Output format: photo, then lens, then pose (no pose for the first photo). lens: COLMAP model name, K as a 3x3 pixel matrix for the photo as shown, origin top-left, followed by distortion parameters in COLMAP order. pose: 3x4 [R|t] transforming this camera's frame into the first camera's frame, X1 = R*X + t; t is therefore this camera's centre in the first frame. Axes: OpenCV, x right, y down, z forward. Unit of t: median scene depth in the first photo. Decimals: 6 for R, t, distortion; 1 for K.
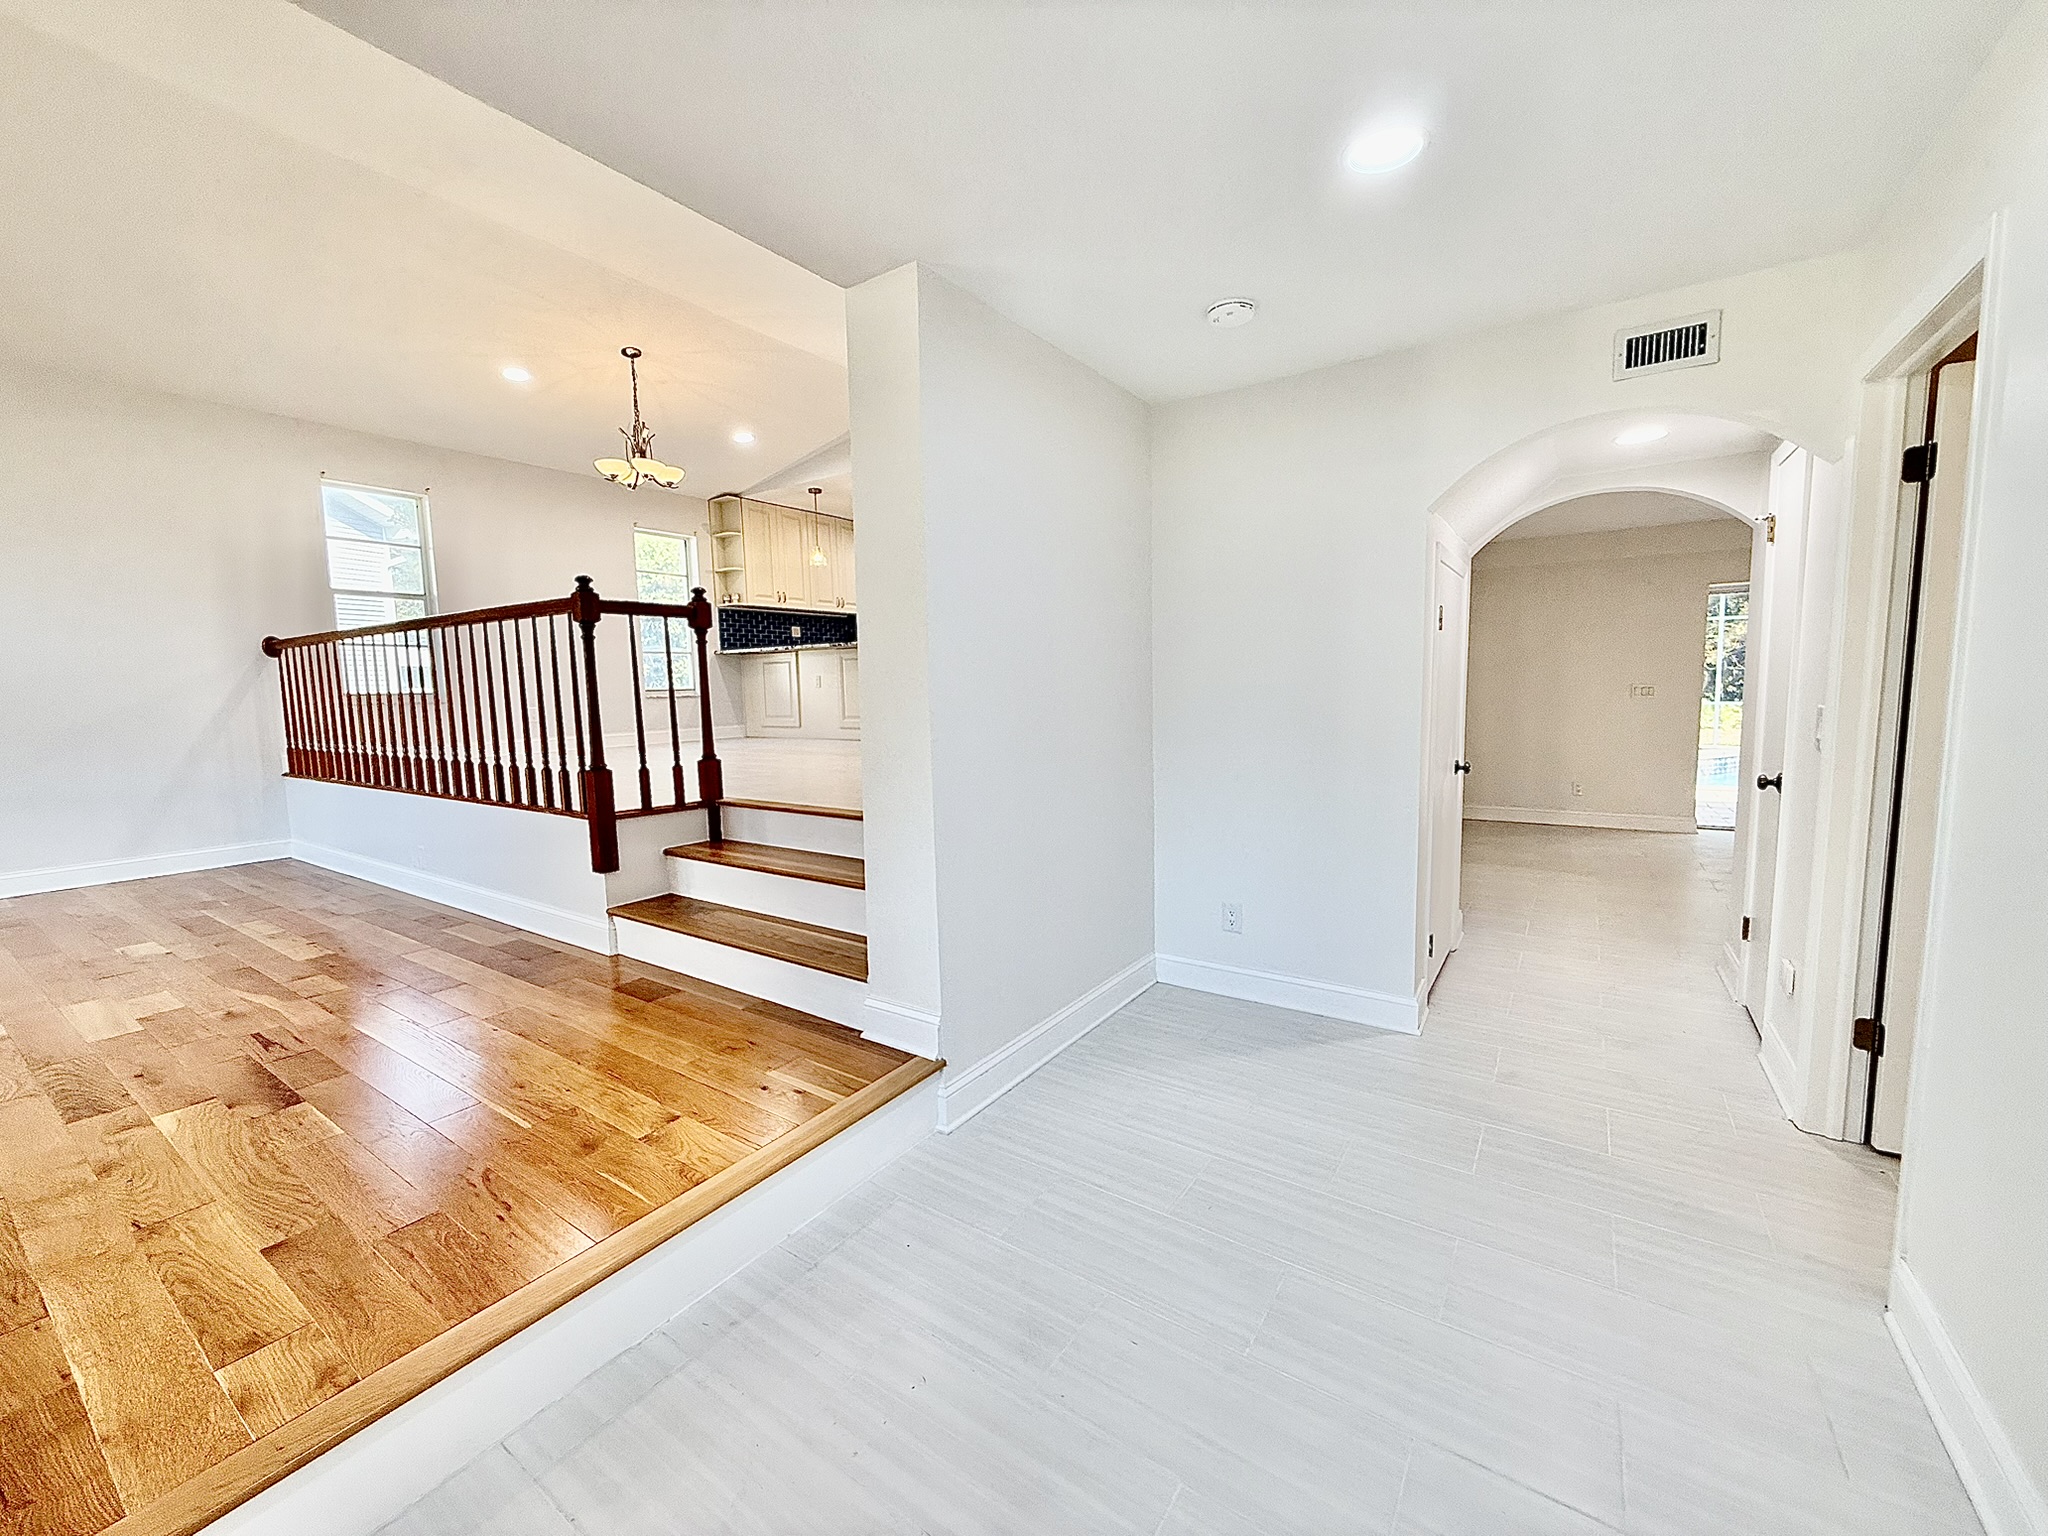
lens RADIAL K [[817.5, 0, 1019.3], [0, 817.5, 766.7], [0, 0, 1]] dist [0.001029, 0.000102]
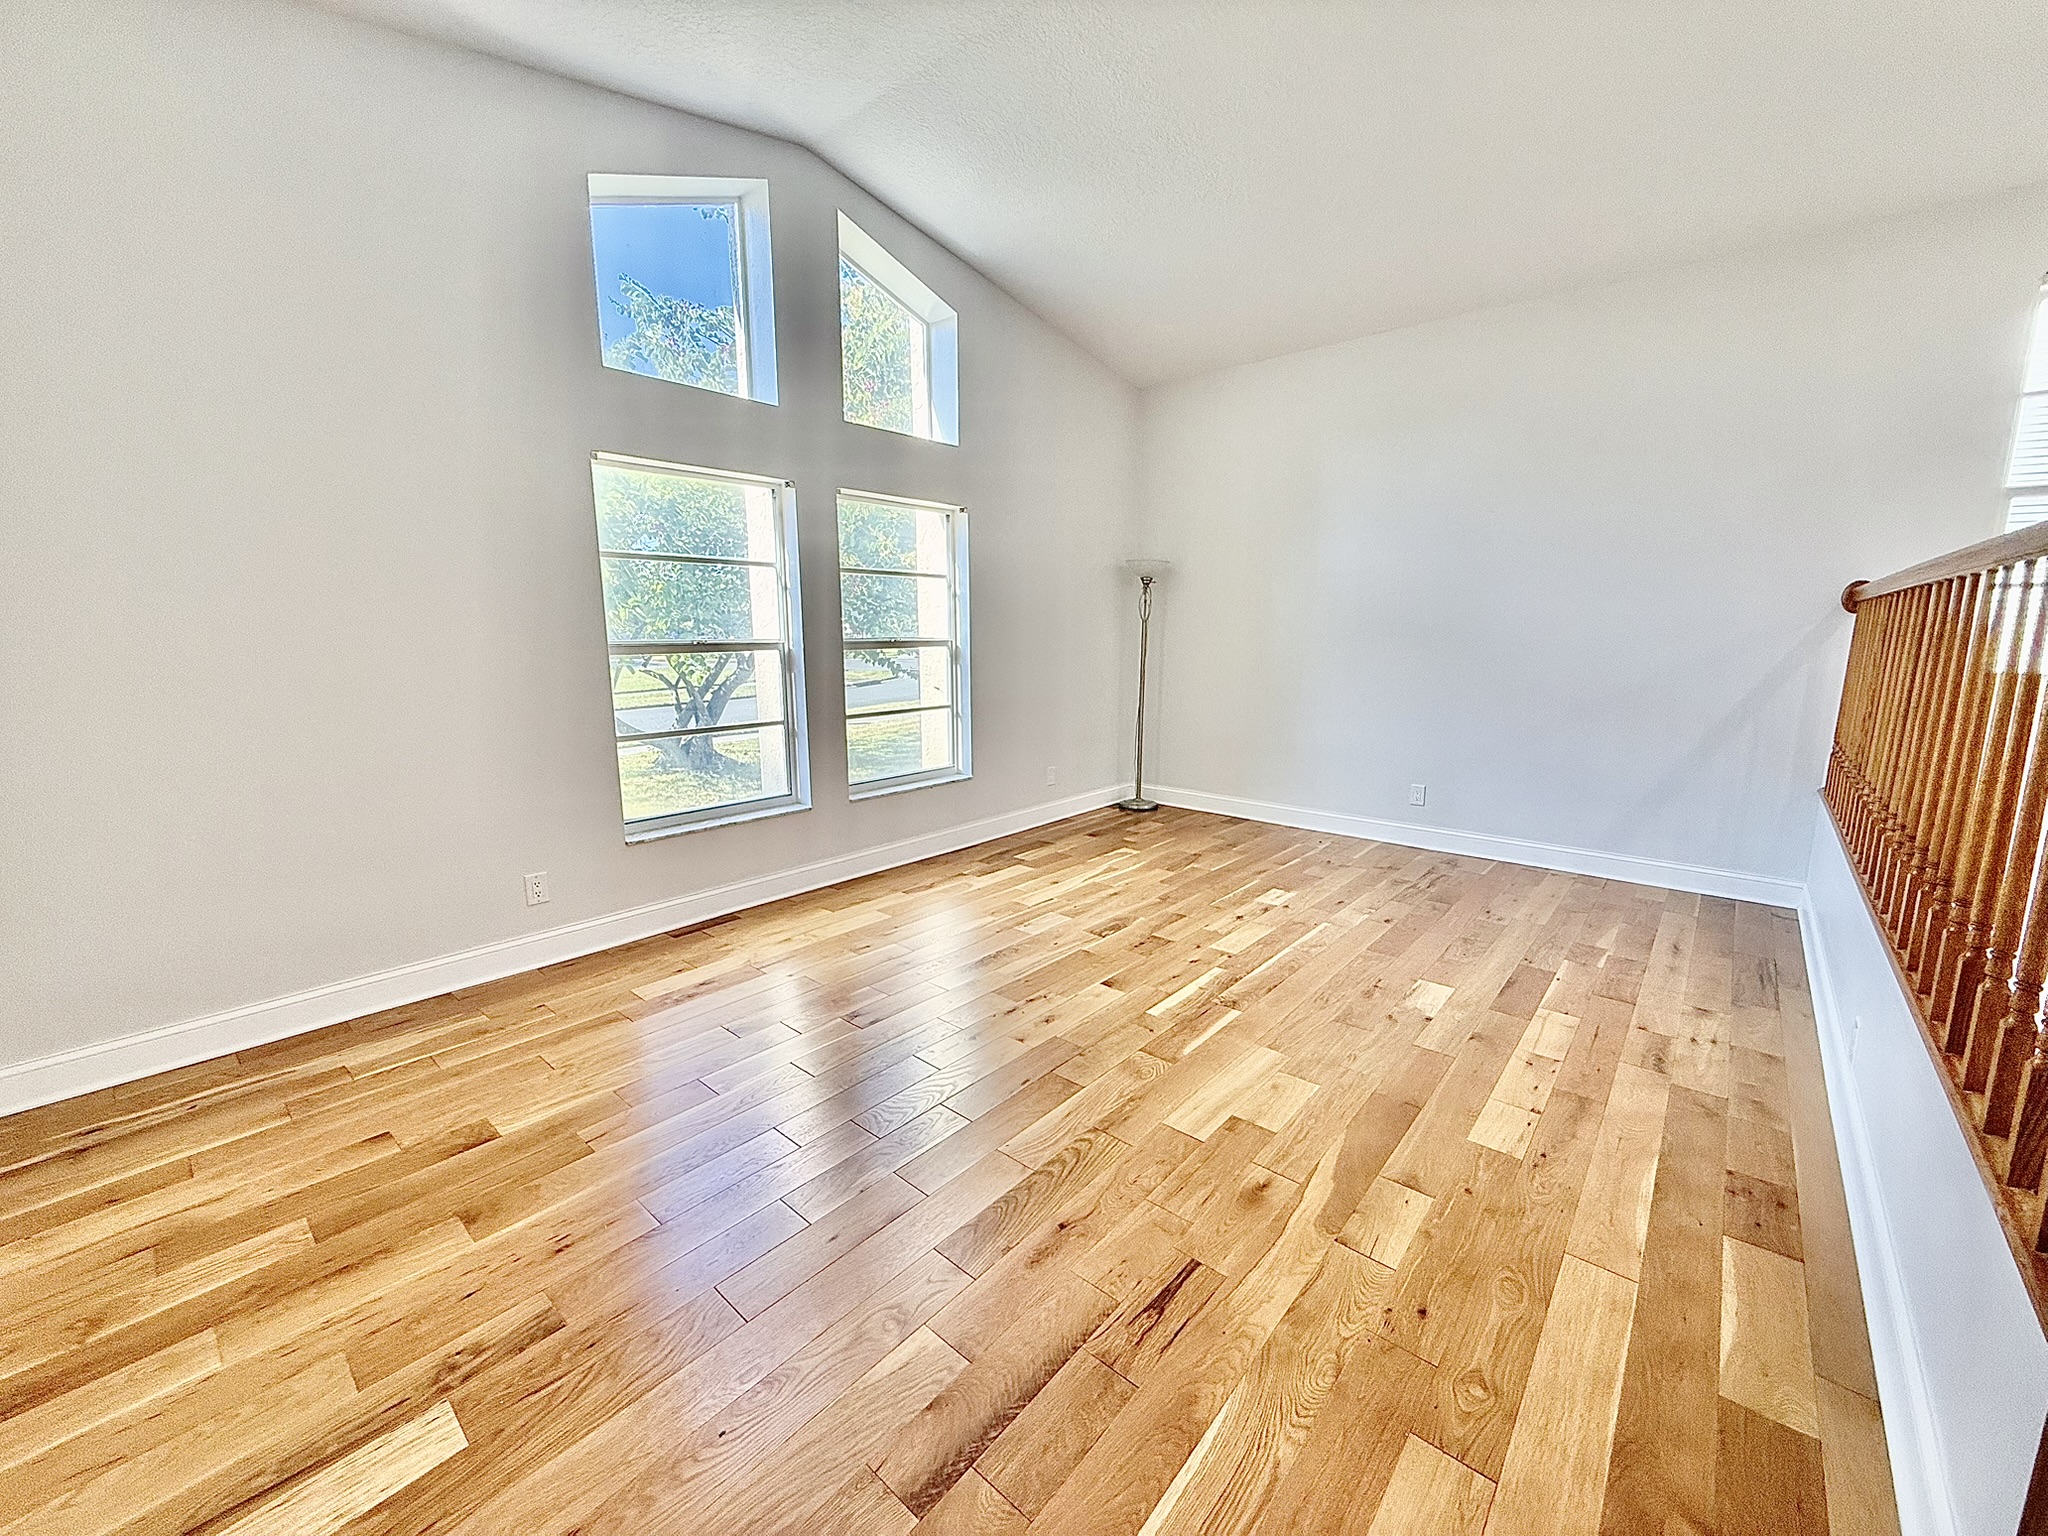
lens RADIAL K [[817.5, 0, 1025.2], [0, 817.5, 771.3], [0, 0, 1]] dist [0.001029, 0.000102]
pose [[-0.122354, 0.191975, -0.973743, -0.254420], [-0.093881, 0.974477, 0.203916, -0.116962], [0.988036, 0.116366, -0.101208, 0.616881]]
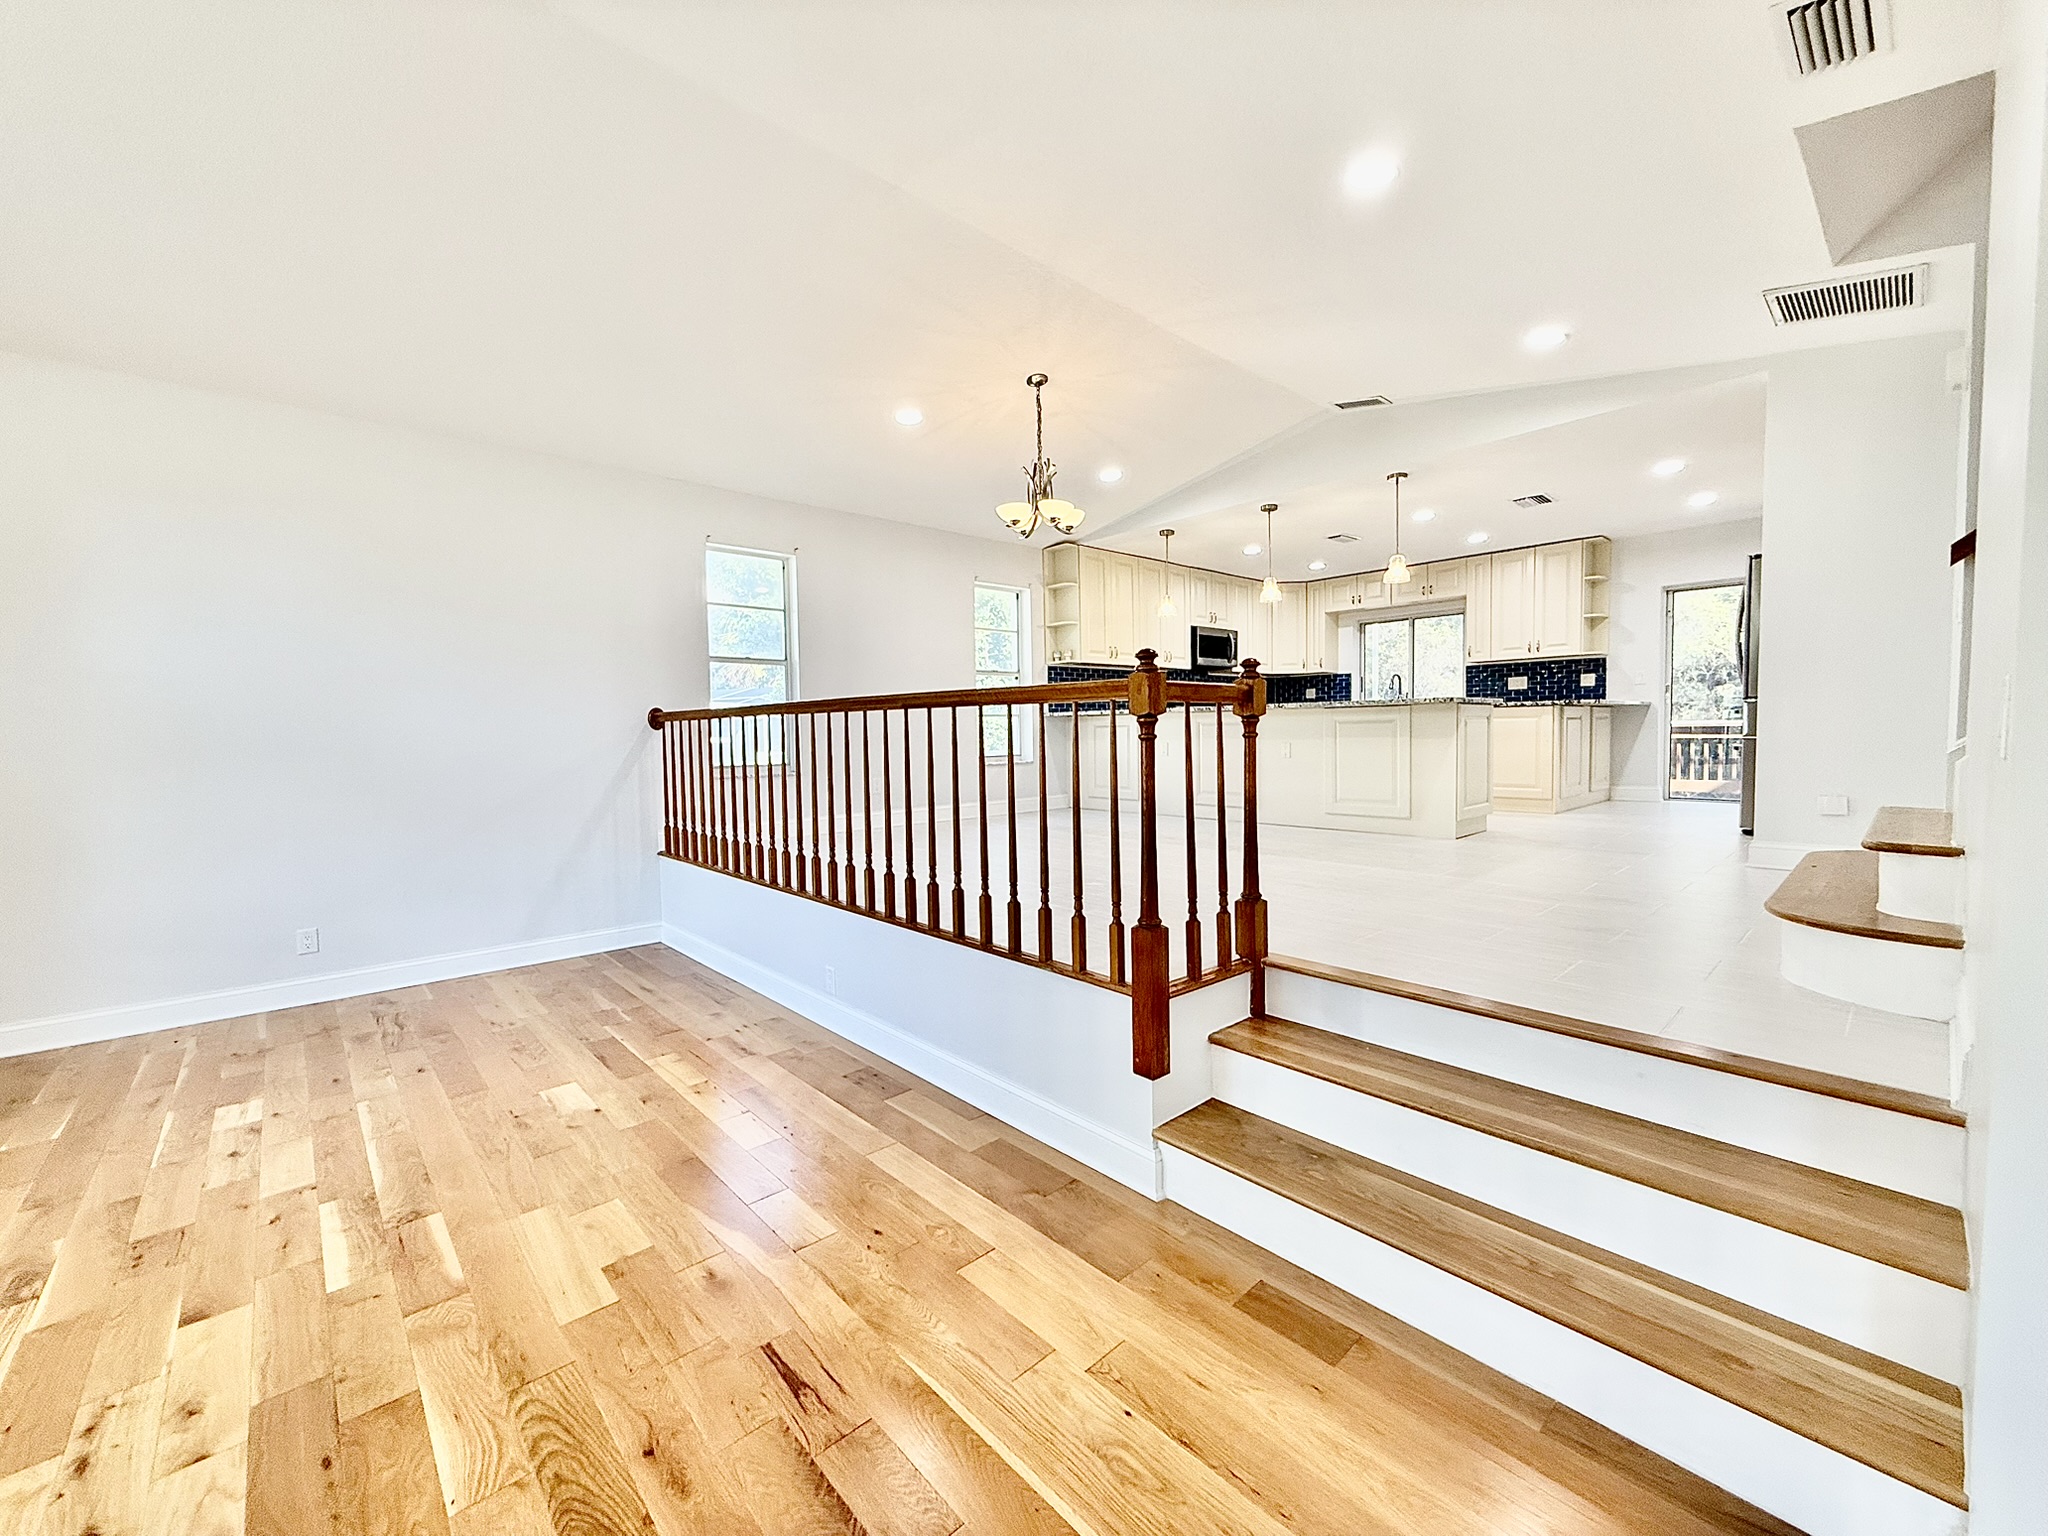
lens RADIAL K [[817.5, 0, 1017.8], [0, 817.5, 766.4], [0, 0, 1]] dist [0.001029, 0.000102]
pose [[0.971927, 0.016708, -0.234689, -0.406835], [-0.028953, 0.998388, -0.048827, -0.082791], [0.233495, 0.054251, 0.970843, 0.260261]]
